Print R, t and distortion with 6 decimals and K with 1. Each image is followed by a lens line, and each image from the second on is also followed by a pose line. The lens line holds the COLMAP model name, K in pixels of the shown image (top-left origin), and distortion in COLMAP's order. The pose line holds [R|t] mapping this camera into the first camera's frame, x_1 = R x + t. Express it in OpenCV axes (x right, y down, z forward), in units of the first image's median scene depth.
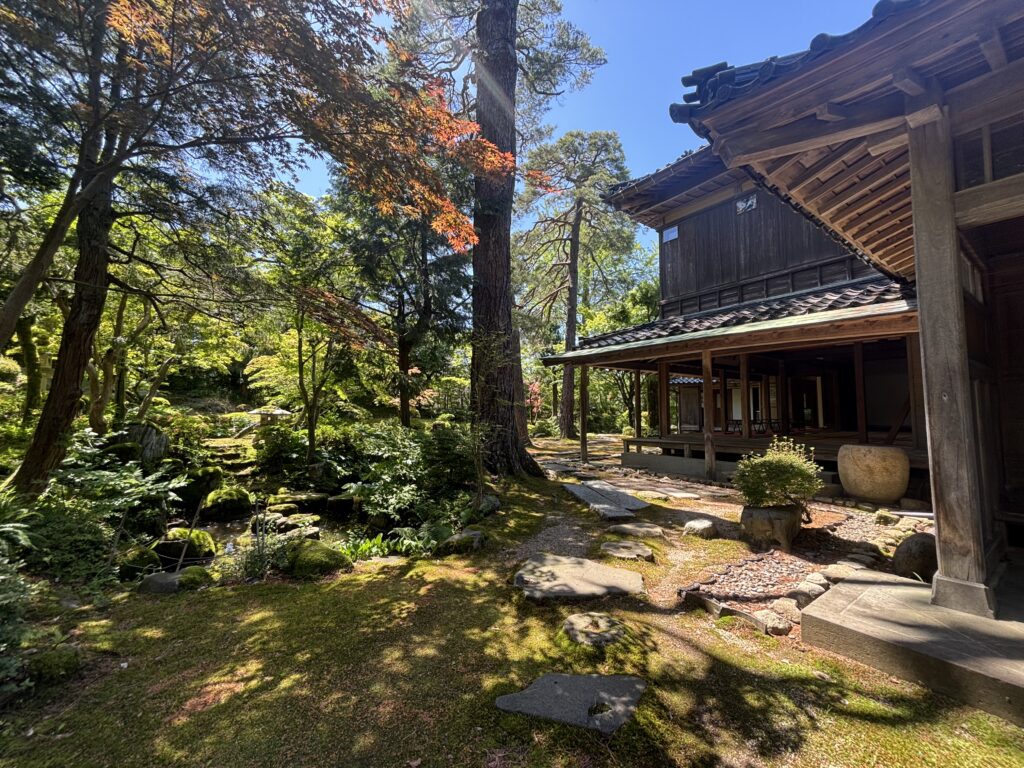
lens RADIAL K [[413.5, 0, 510.7], [0, 413.5, 385.7], [0, 0, 1]] dist [-0.000395, 0.000061]
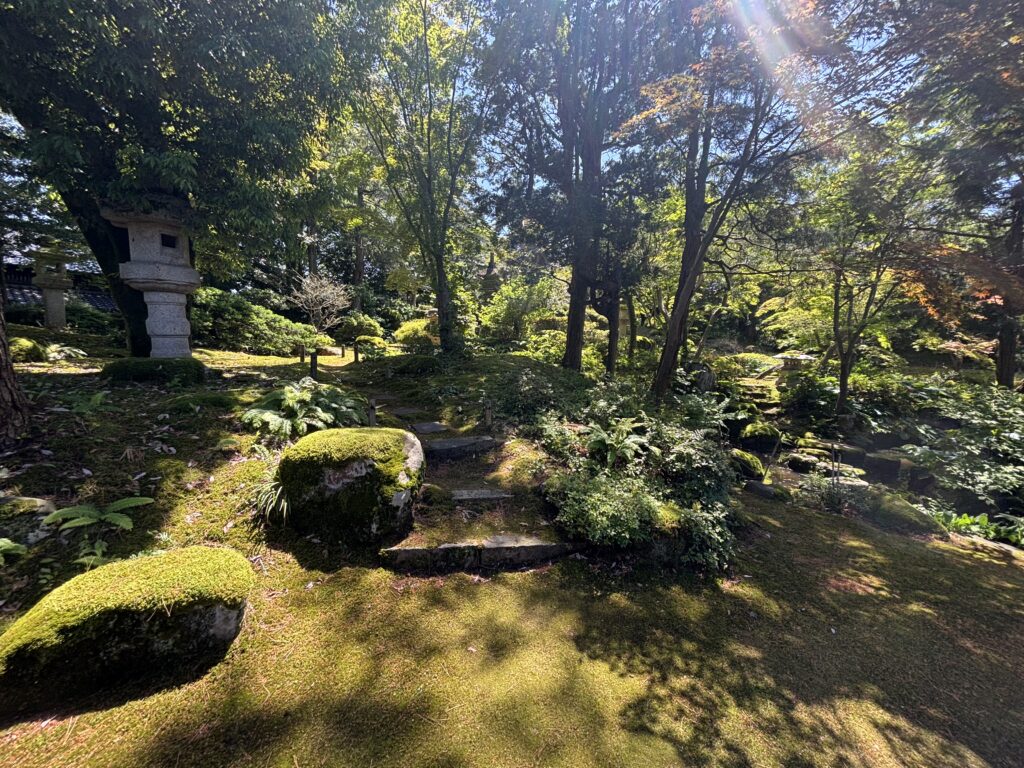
lens RADIAL K [[413.5, 0, 512.9], [0, 413.5, 386.0], [0, 0, 1]] dist [-0.000395, 0.000061]
pose [[0.488943, 0.107688, -0.865643, -0.035836], [0.022695, 0.990444, 0.136033, -0.023813], [0.872021, -0.086158, 0.481826, -0.125418]]
